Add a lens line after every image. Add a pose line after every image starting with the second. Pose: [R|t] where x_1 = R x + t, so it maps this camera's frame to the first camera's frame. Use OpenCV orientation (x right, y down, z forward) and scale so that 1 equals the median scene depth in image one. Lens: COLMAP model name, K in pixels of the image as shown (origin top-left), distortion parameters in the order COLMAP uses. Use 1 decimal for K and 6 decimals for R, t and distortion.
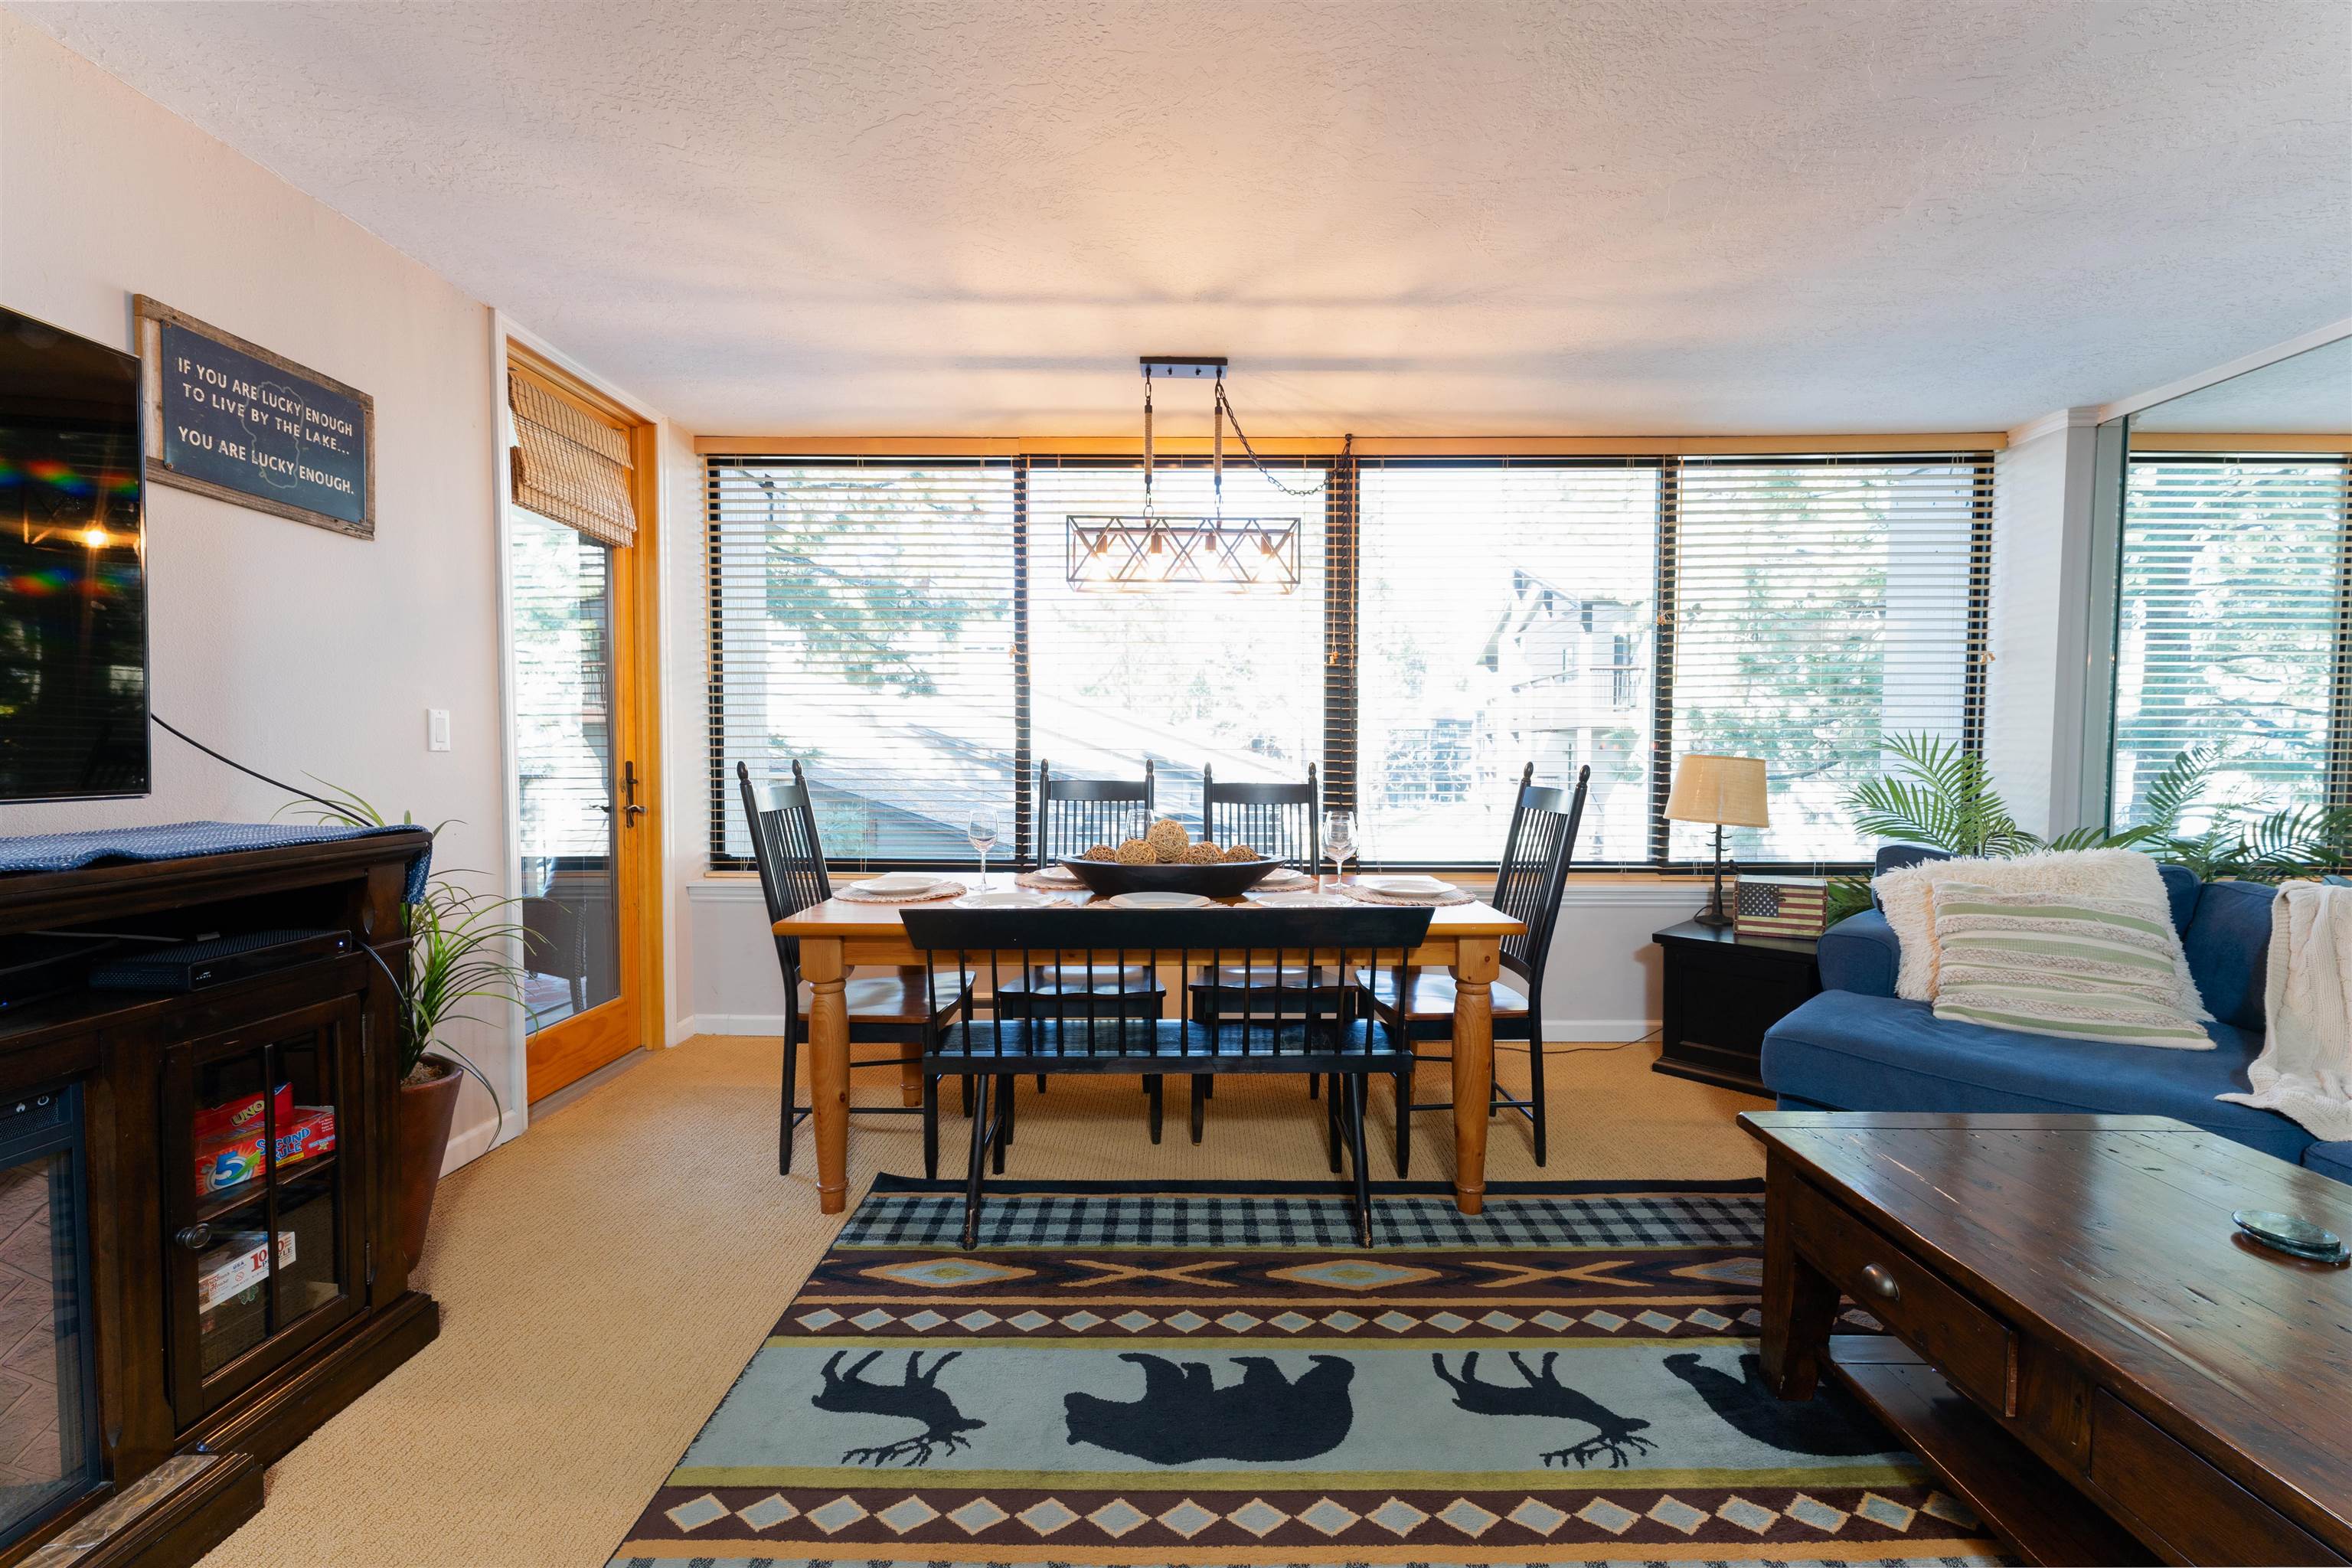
lens RADIAL K [[914.1, 0, 1190.9], [0, 914.1, 786.1], [0, 0, 1]] dist [0.003480, 0.000218]
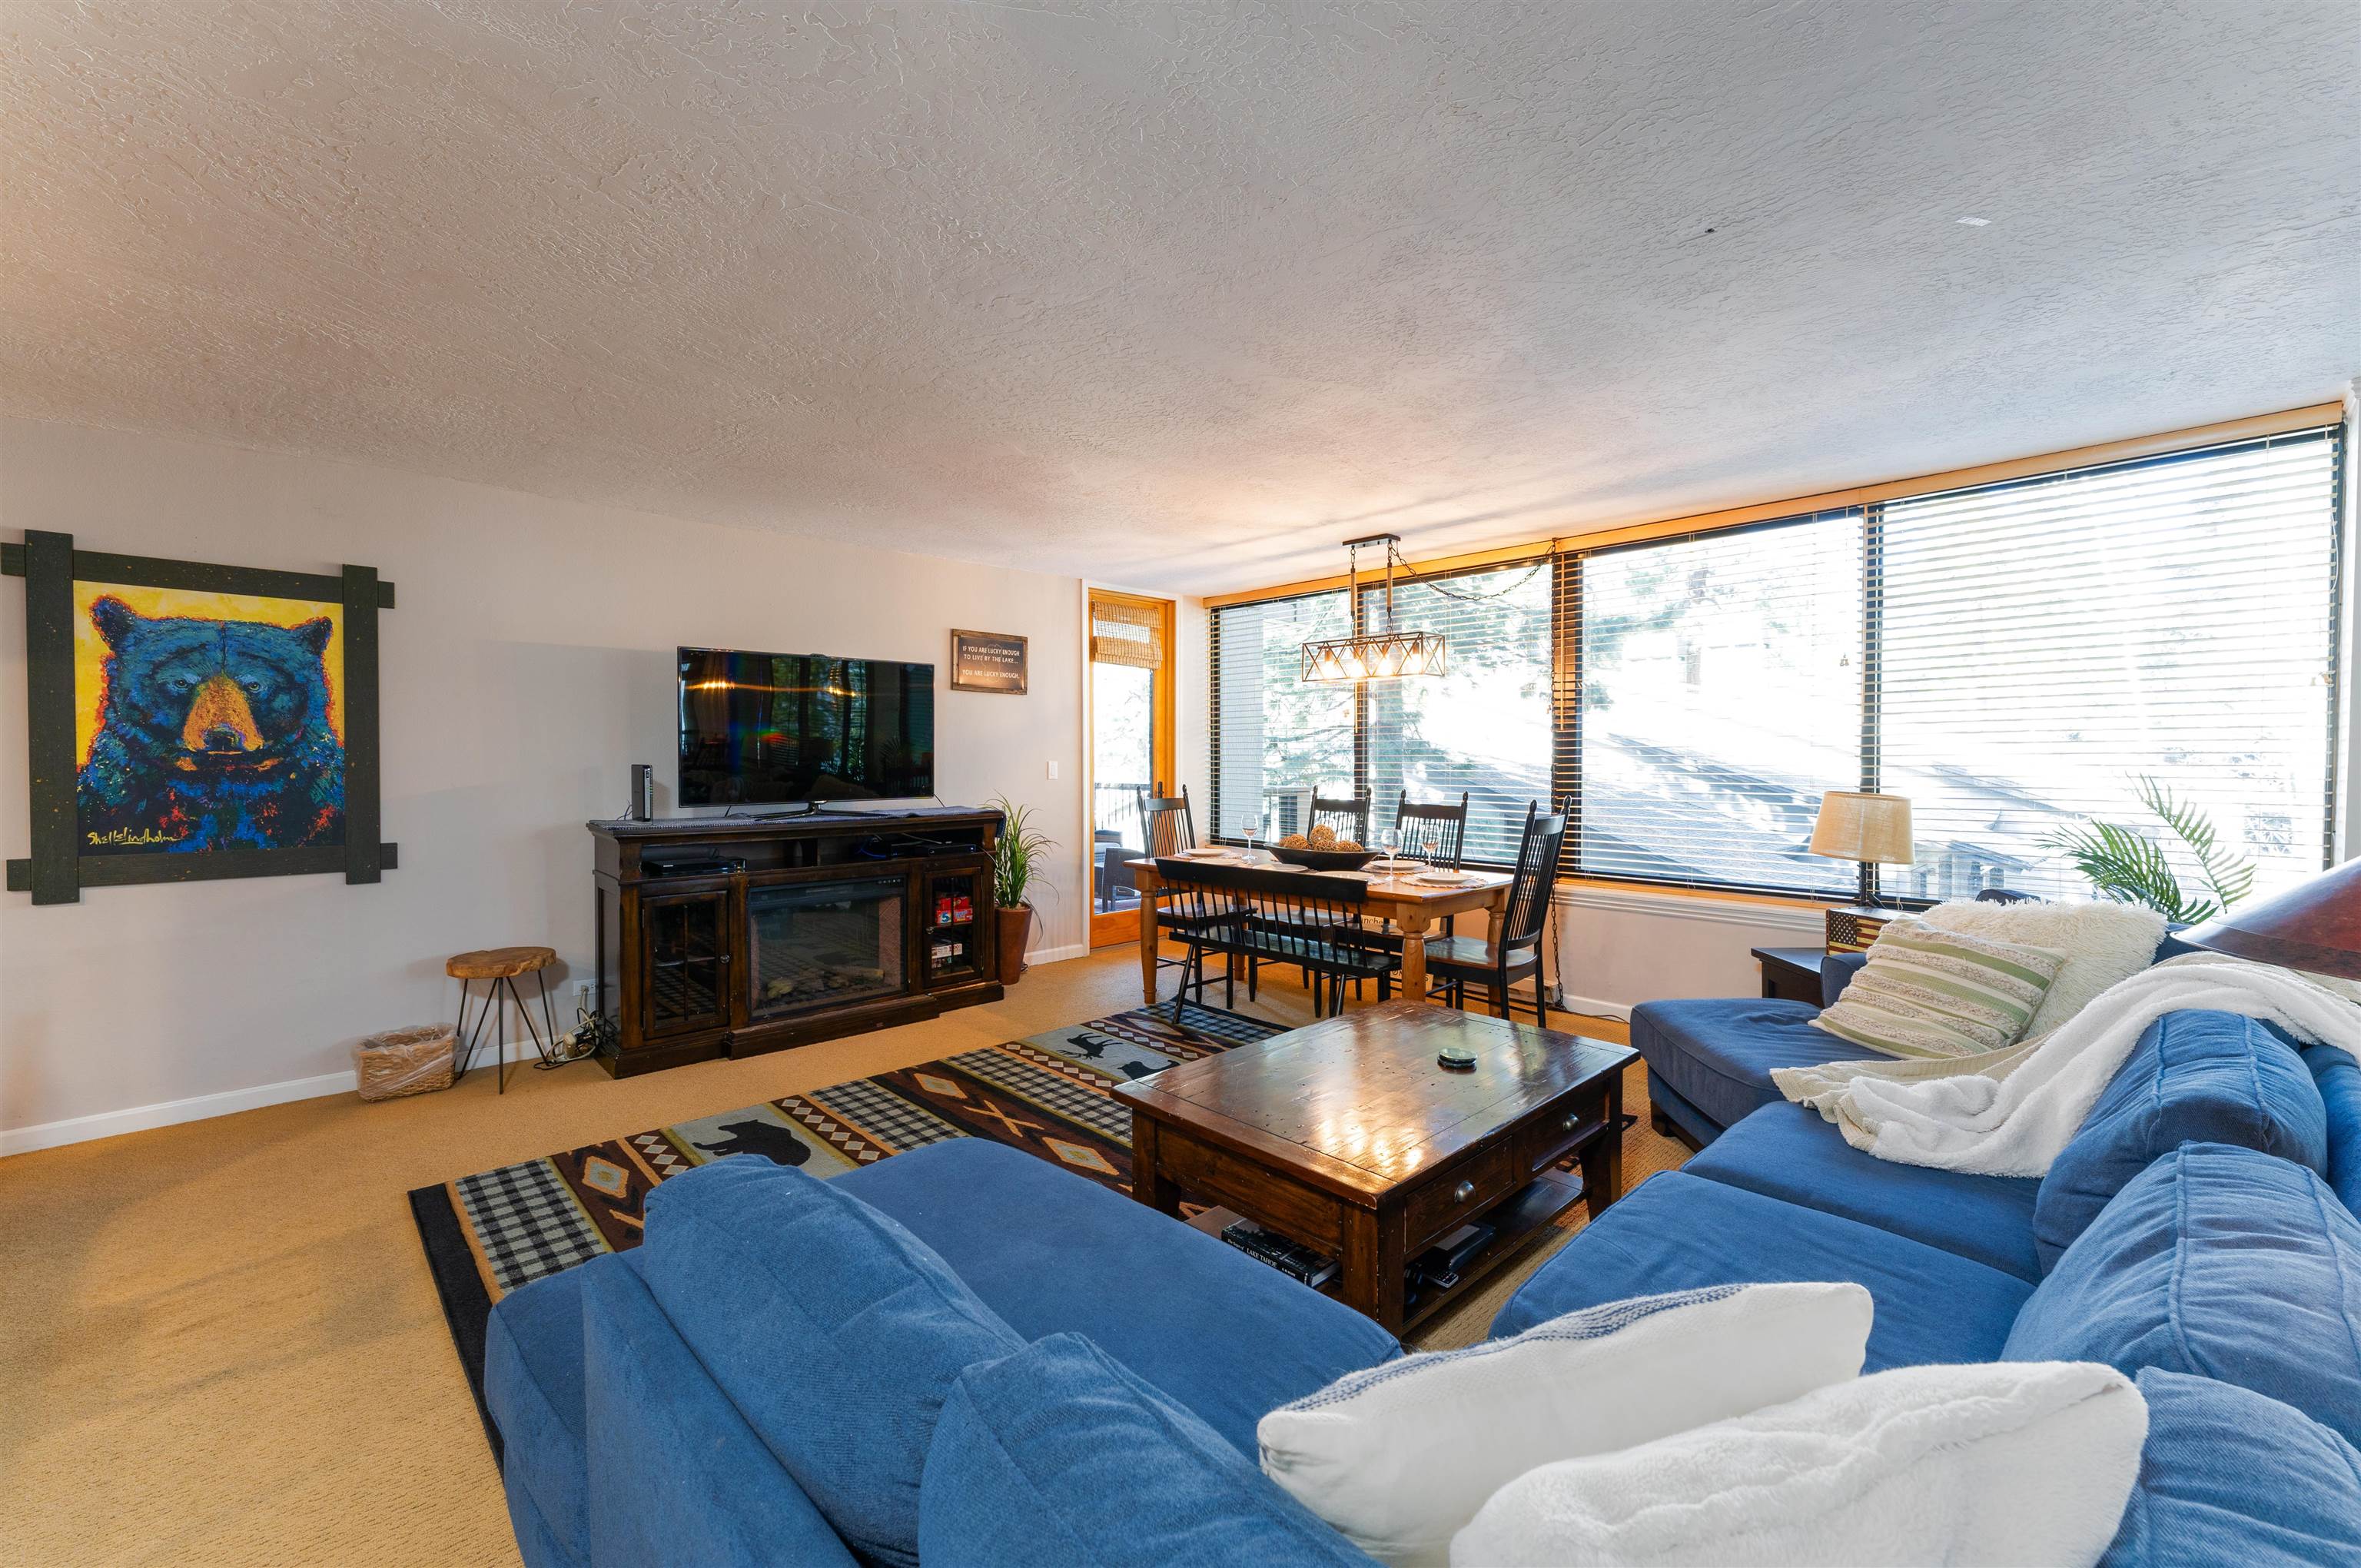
lens RADIAL K [[912.1, 0, 1238.8], [0, 912.1, 782.5], [0, 0, 1]] dist [0.003387, -0.000921]
pose [[0.732983, 0.016530, -0.680046, 1.008538], [-0.024246, 0.999704, -0.001834, -0.034980], [0.679814, 0.017832, 0.733168, -0.342779]]
